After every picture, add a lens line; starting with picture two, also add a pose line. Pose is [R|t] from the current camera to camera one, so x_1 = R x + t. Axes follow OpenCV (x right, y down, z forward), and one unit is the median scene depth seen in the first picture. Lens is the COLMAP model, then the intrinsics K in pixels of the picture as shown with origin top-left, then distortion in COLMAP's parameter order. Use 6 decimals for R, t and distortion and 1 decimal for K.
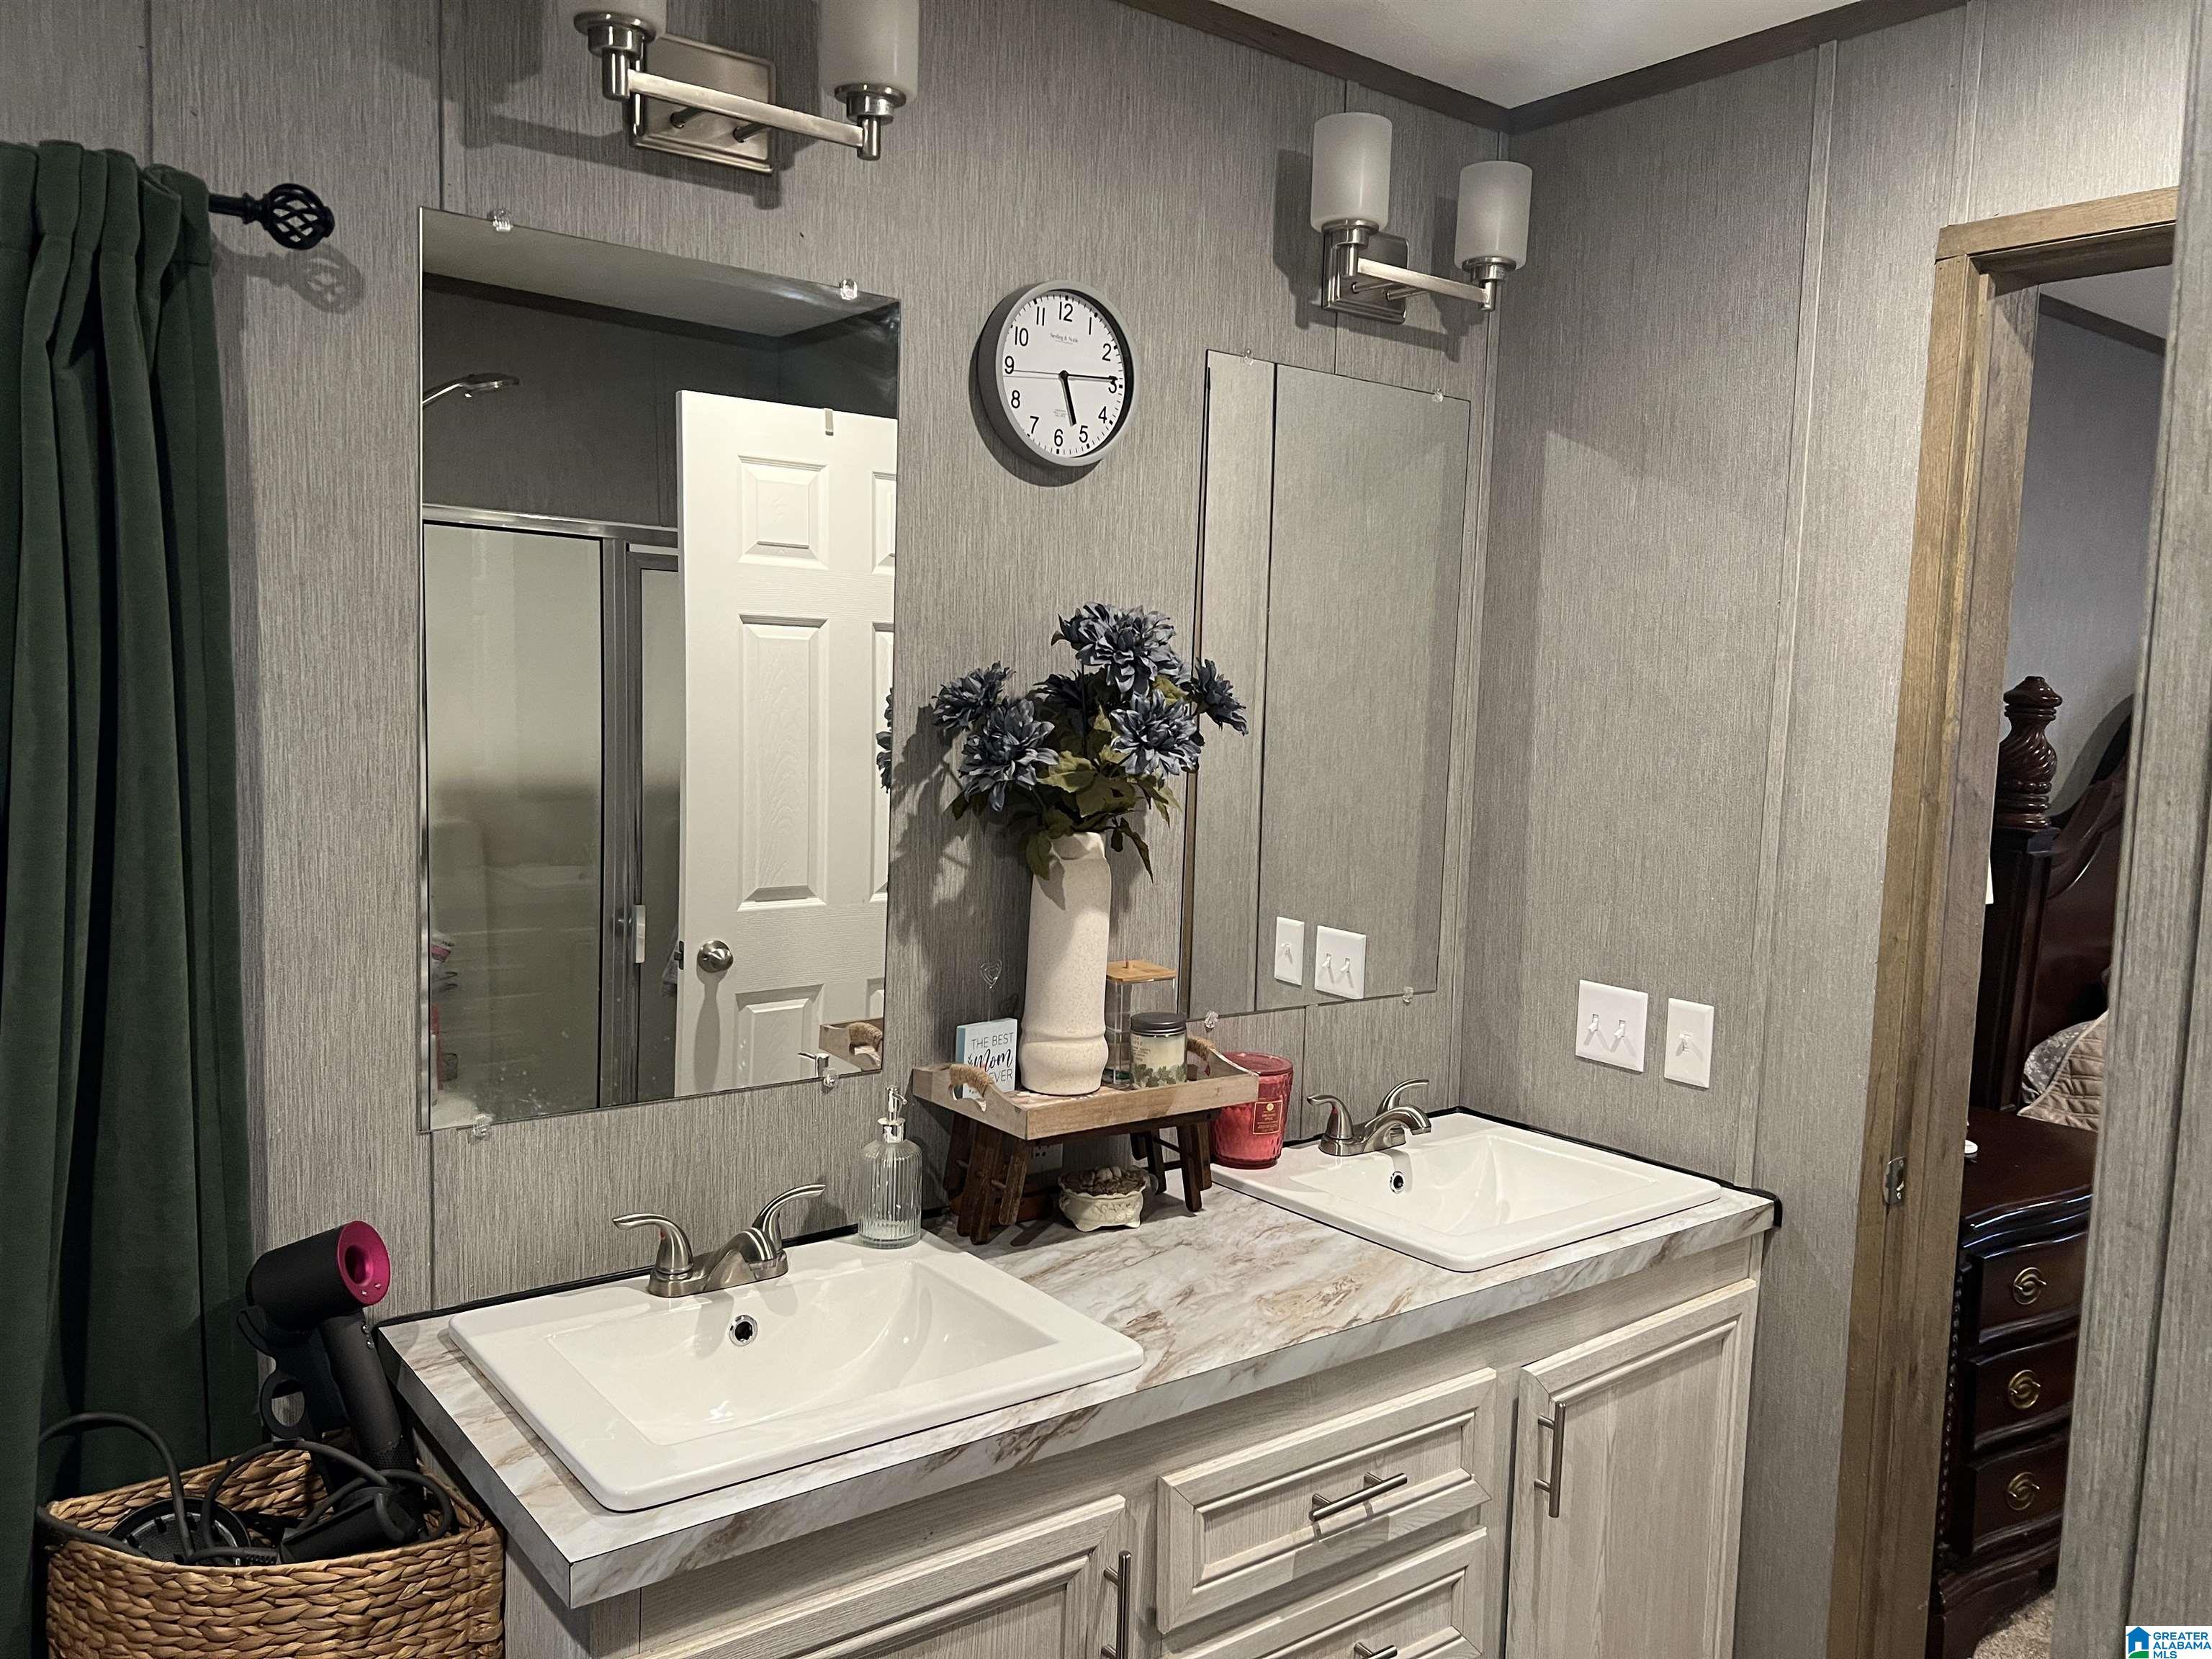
lens RADIAL K [[1681.7, 0, 1106.0], [0, 1681.7, 829.5], [0, 0, 1]] dist [0.031786, -0.034941]
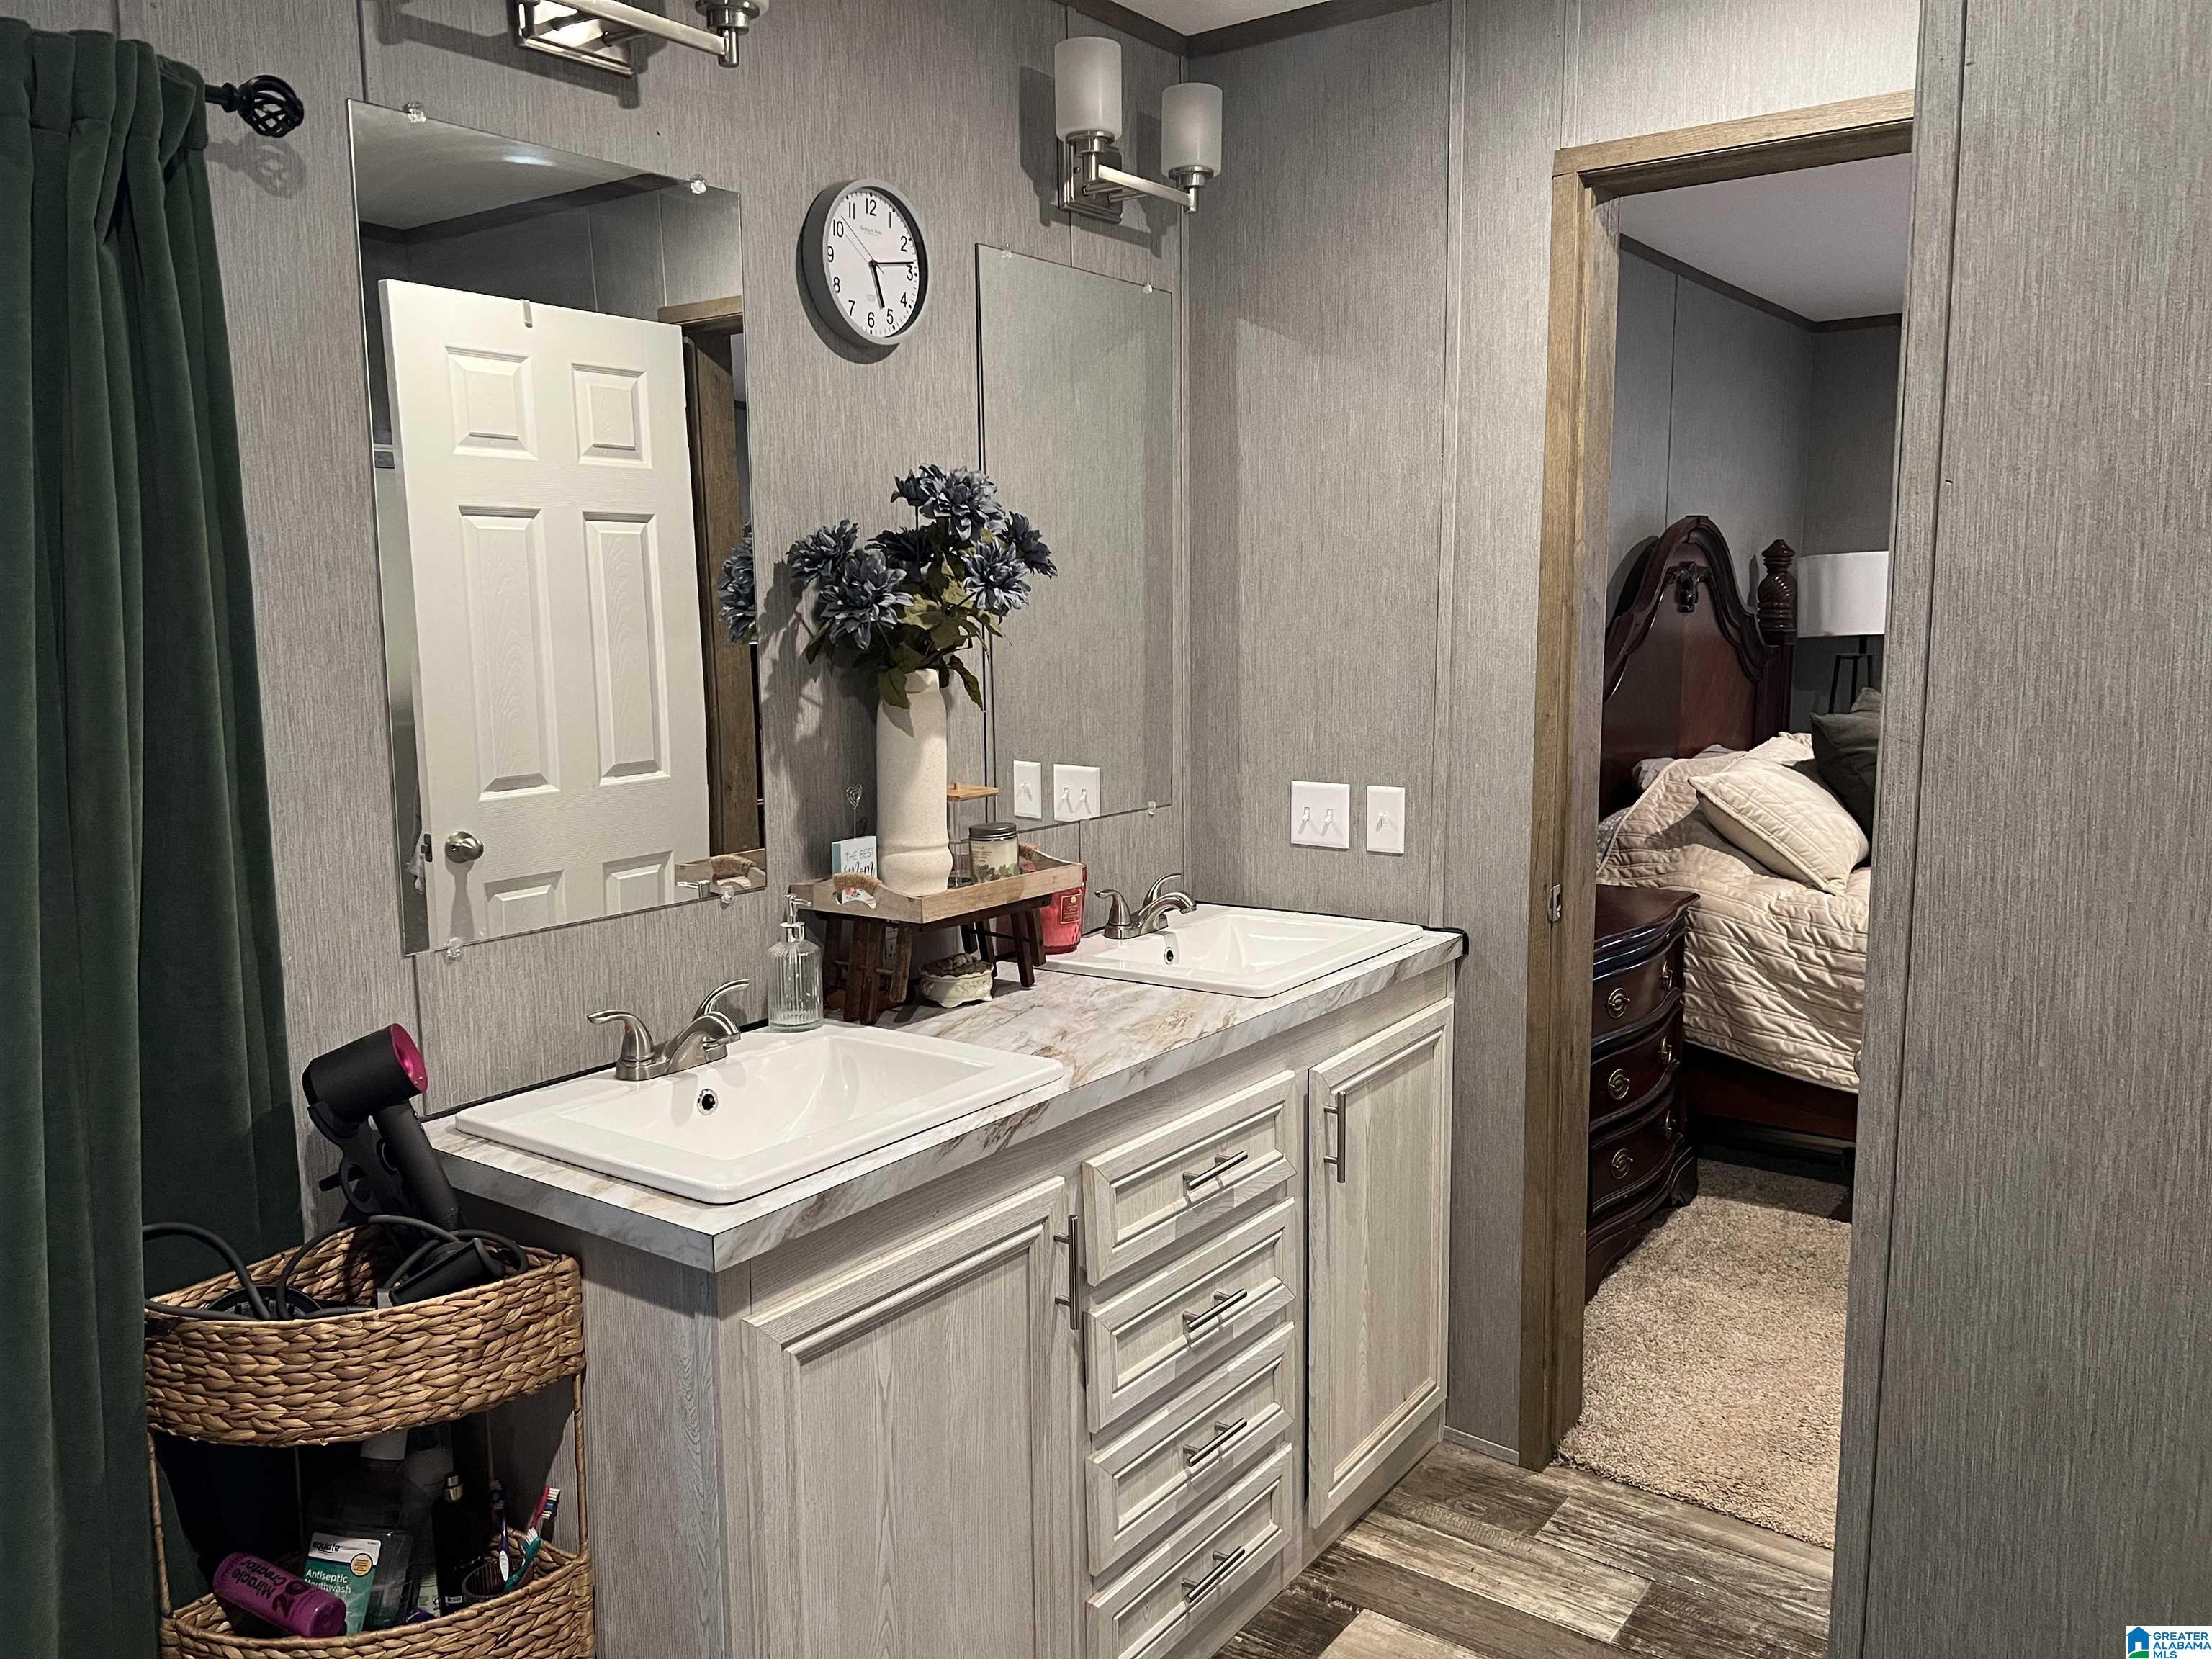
lens RADIAL K [[1676.3, 0, 1101.4], [0, 1676.3, 838.9], [0, 0, 1]] dist [0.054977, -0.074422]
pose [[0.960778, -0.085142, 0.263923, -0.211830], [0.070543, 0.995432, 0.064328, 0.053610], [-0.268195, -0.043187, 0.962396, -0.152217]]
